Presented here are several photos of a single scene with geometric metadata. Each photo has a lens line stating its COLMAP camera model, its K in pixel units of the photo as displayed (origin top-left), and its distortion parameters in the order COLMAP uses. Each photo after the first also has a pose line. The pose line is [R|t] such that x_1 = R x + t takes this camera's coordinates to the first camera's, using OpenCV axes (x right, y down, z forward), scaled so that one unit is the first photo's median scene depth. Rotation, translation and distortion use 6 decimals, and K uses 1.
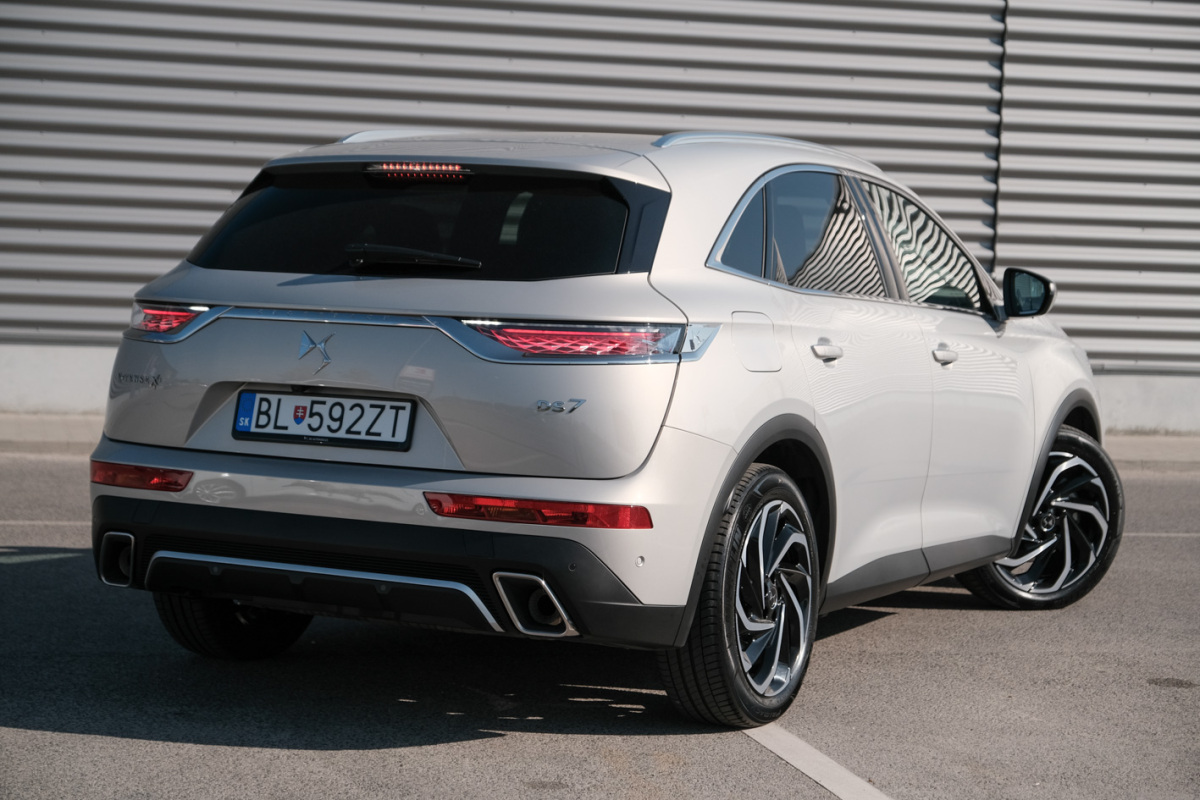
lens RADIAL K [[2437.4, 0, 602.8], [0, 2437.4, 402.9], [0, 0, 1]] dist [-0.071409, 0.000000]
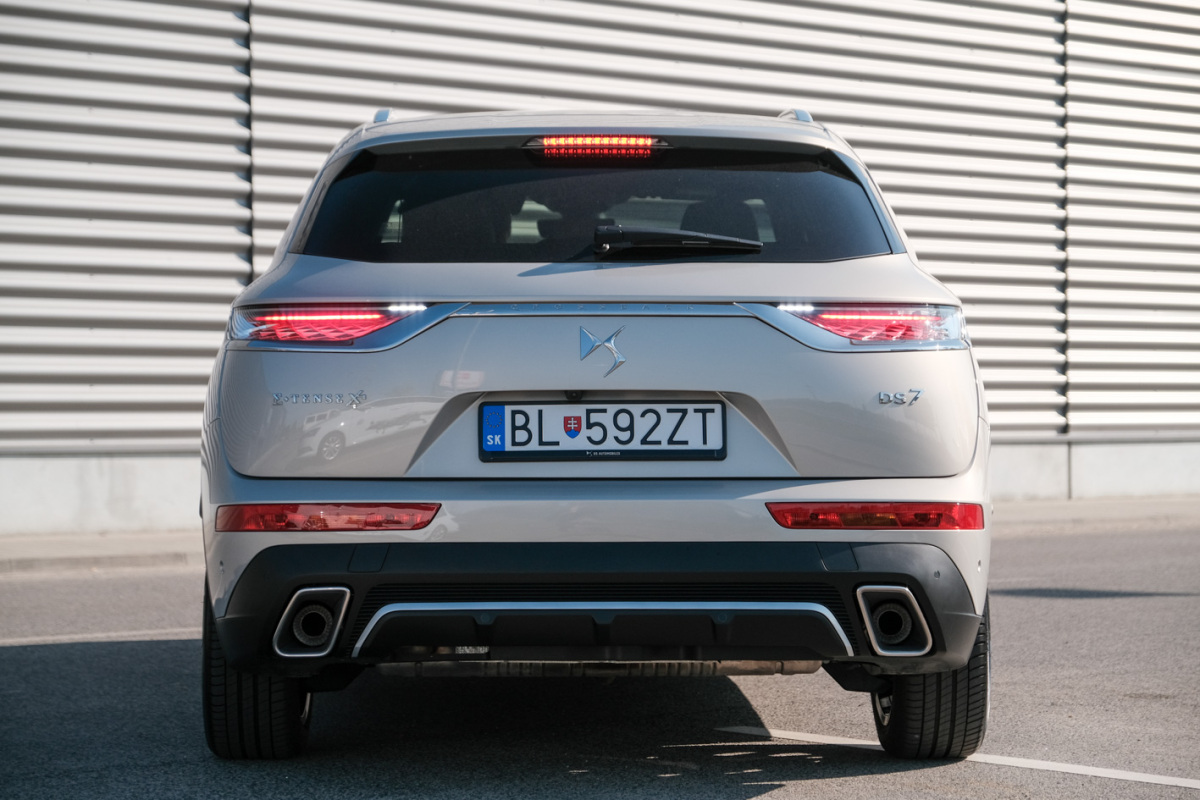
lens RADIAL K [[2892.7, 0, 592.9], [0, 2892.7, 392.9], [0, 0, 1]] dist [0.601284, 0.000000]
pose [[0.864380, -0.038841, 0.501338, -0.626074], [0.059993, 0.997857, -0.026128, 0.019953], [-0.499248, 0.052662, 0.864857, 0.121617]]
